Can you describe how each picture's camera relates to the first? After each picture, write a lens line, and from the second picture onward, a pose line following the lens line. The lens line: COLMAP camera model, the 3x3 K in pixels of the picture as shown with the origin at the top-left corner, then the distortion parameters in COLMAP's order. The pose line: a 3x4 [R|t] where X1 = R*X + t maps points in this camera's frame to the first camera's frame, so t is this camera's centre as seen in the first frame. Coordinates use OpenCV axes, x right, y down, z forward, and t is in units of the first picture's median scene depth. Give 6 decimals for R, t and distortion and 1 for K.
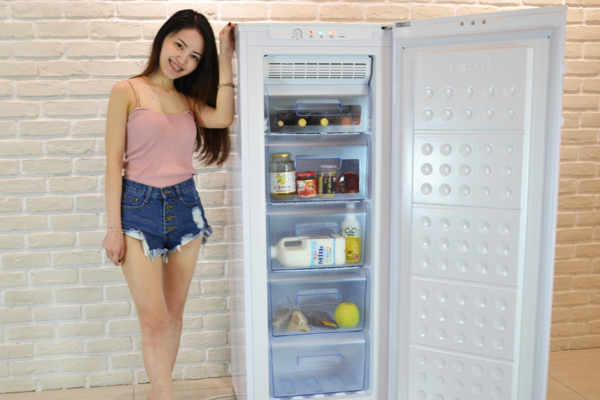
lens RADIAL K [[673.1, 0, 271.8], [0, 673.1, 229.5], [0, 0, 1]] dist [-0.051045, 0.000000]
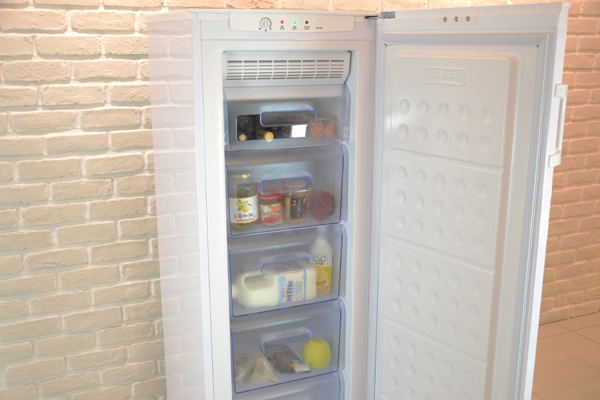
lens RADIAL K [[646.9, 0, 301.8], [0, 646.9, 202.5], [0, 0, 1]] dist [-0.038984, 0.000000]
pose [[0.964895, -0.046989, 0.258398, -0.099896], [0.025441, 0.995960, 0.086113, -0.123319], [-0.261400, -0.076516, 0.962193, 0.213728]]
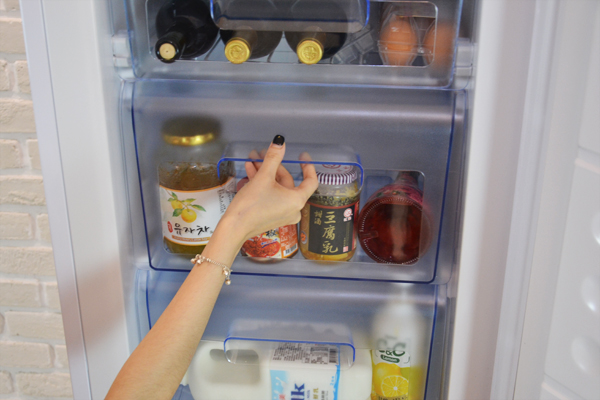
lens RADIAL K [[878.8, 0, 298.1], [0, 878.8, 206.5], [0, 0, 1]] dist [0.048332, 0.000000]
pose [[0.964005, 0.127082, -0.233550, 0.150407], [-0.054561, 0.954239, 0.294025, -0.181045], [0.260227, -0.270699, 0.926825, 0.520029]]
